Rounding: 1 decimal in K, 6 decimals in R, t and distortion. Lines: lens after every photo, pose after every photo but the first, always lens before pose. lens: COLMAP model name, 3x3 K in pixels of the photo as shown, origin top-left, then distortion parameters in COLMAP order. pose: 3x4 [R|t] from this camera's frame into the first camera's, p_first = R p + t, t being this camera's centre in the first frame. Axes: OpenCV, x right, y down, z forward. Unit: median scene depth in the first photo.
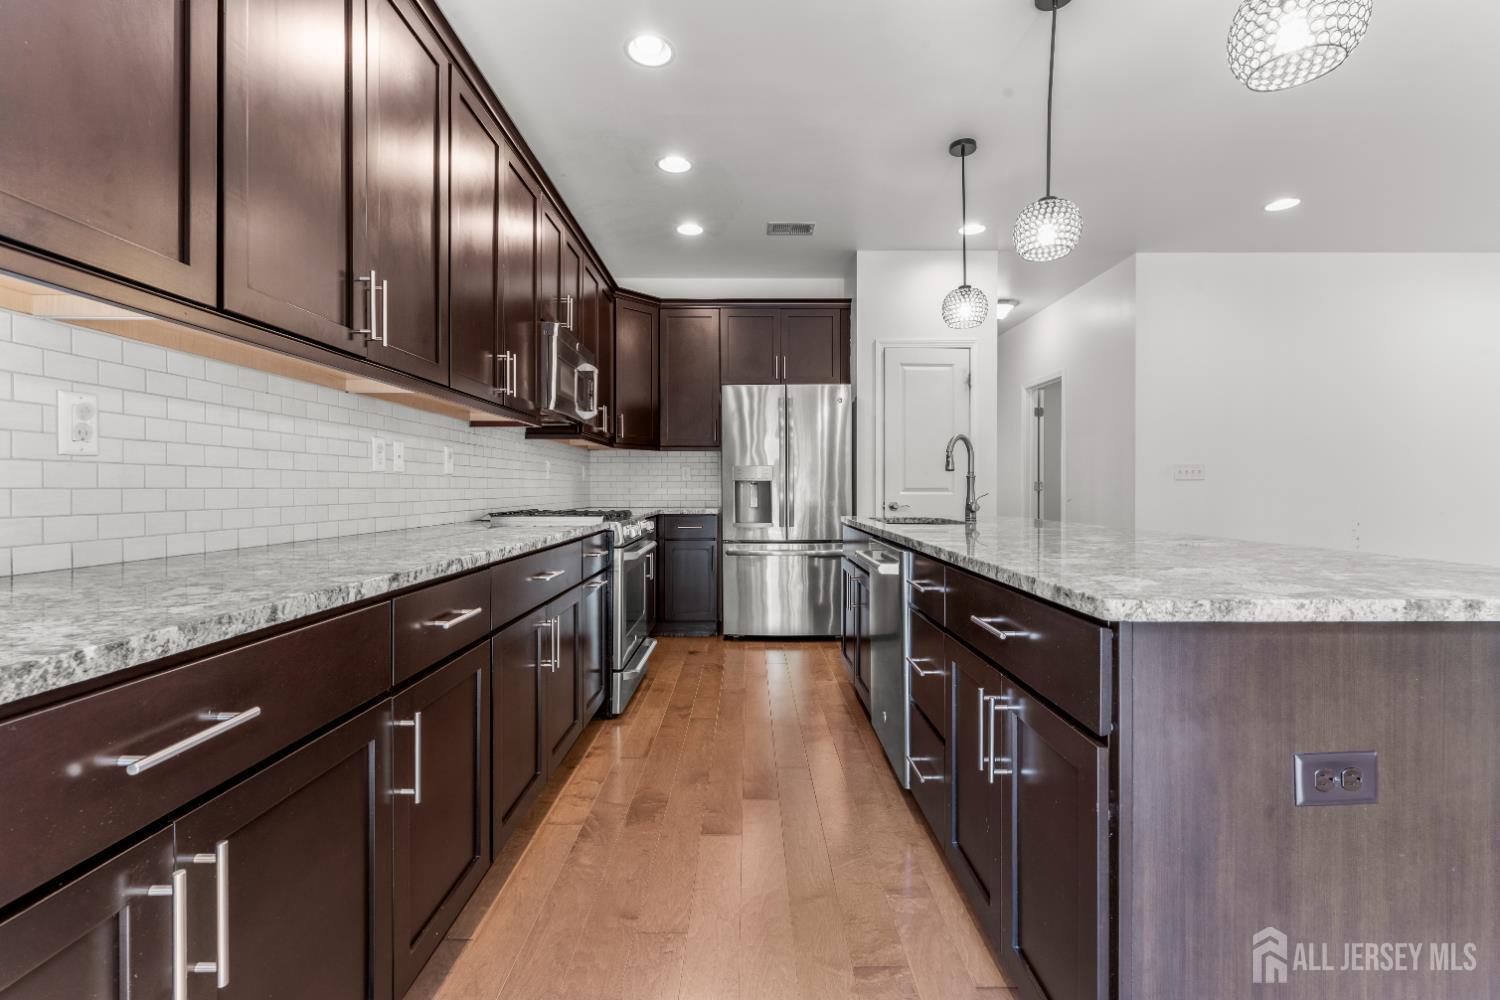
lens RADIAL K [[660.0, 0, 735.7], [0, 660.0, 494.8], [0, 0, 1]] dist [0.003867, -0.000354]
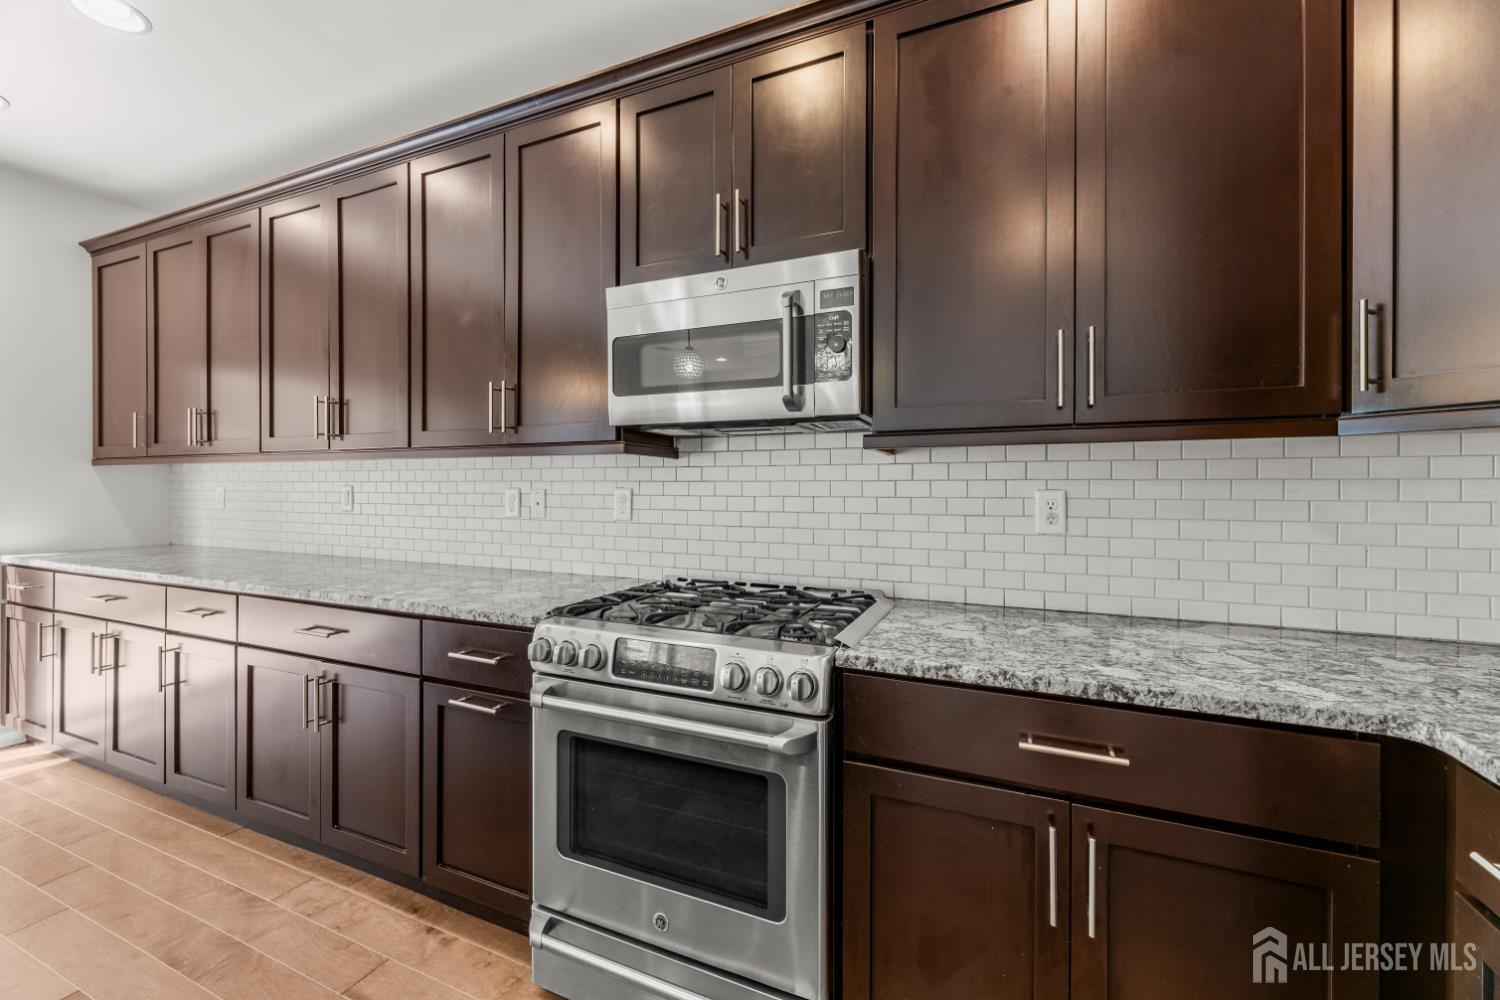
lens RADIAL K [[599.6, 0, 757.2], [0, 599.6, 490.5], [0, 0, 1]] dist [0.006004, -0.000333]
pose [[-0.378941, 0.006116, -0.925401, 0.278470], [-0.010997, 0.999878, 0.011111, -0.100380], [0.925356, 0.014387, -0.378827, 1.819825]]
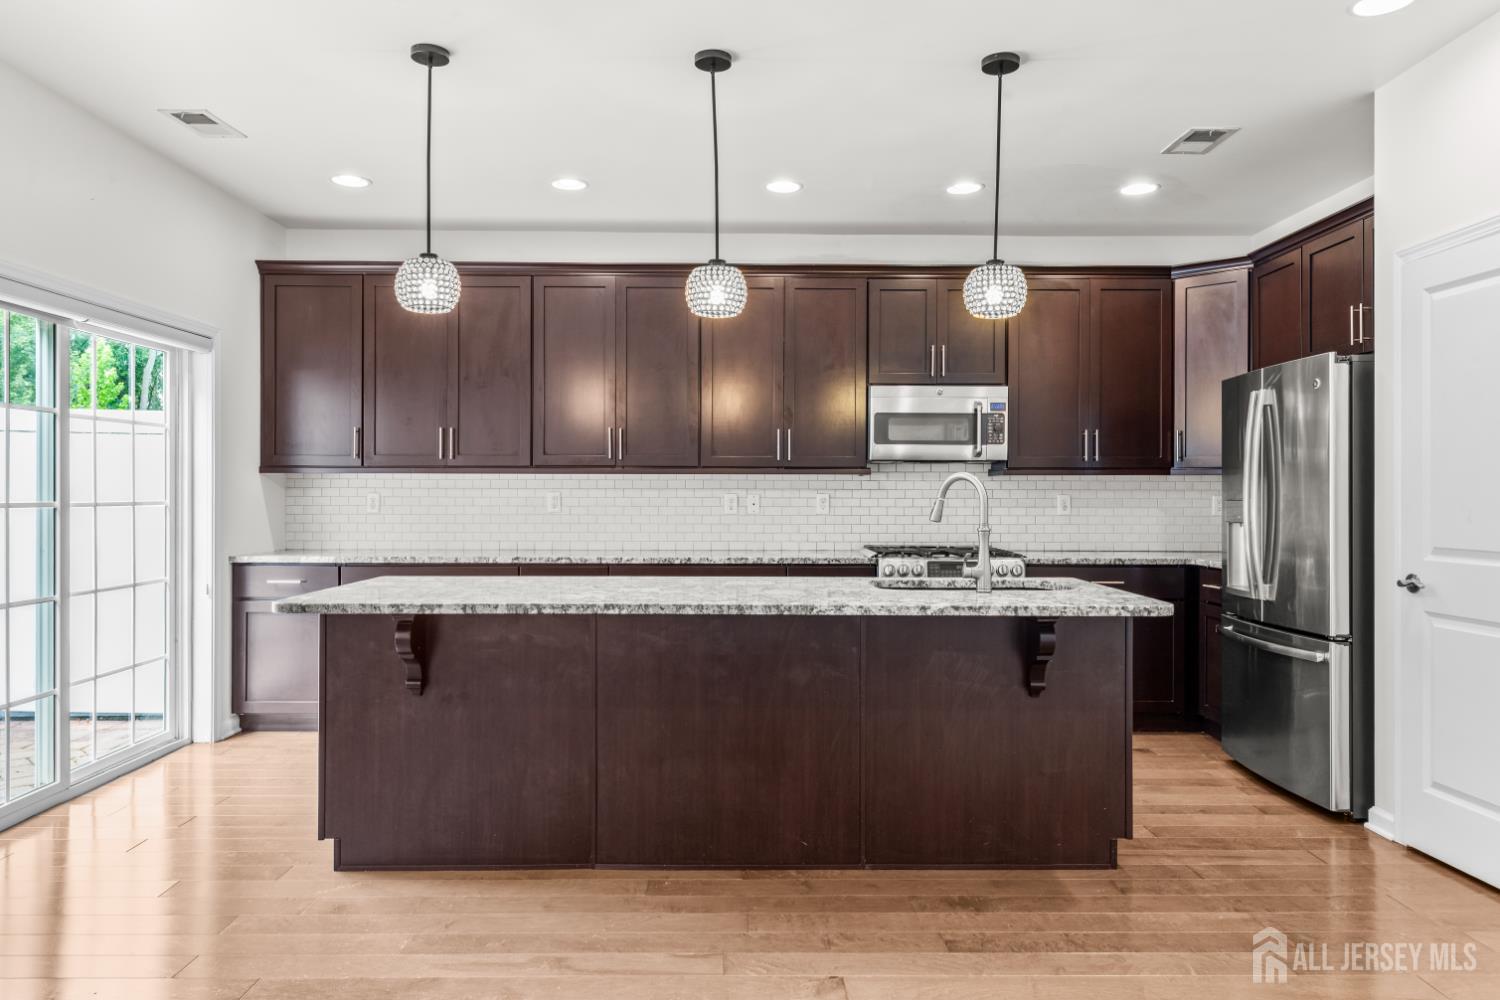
lens RADIAL K [[947.6, 0, 748.4], [0, 947.6, 494.0], [0, 0, 1]] dist [-0.000062, 0.001685]
pose [[0.029433, -0.000667, -0.999567, 1.893745], [-0.012342, 0.999923, -0.001030, -0.085086], [0.999491, 0.012367, 0.029423, 0.986785]]
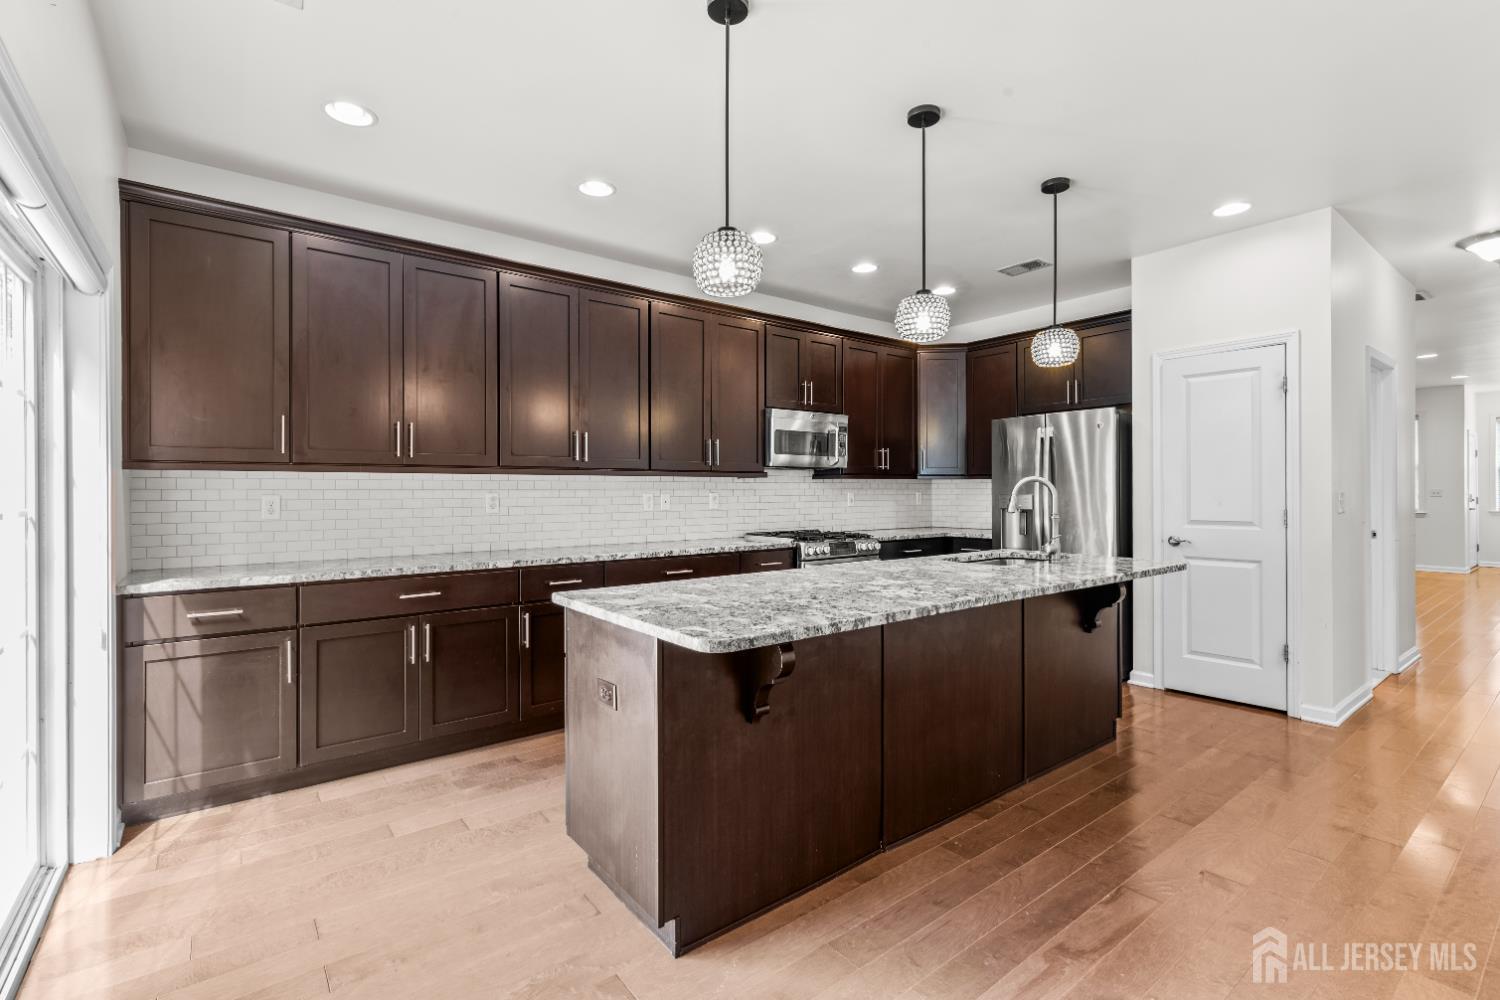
lens RADIAL K [[660.0, 0, 737.6], [0, 660.0, 495.4], [0, 0, 1]] dist [0.003867, -0.000354]
pose [[0.613520, 0.001061, -0.789678, 1.171158], [-0.003112, 0.999995, -0.001074, -0.080402], [0.789673, 0.003116, 0.613520, 0.017158]]
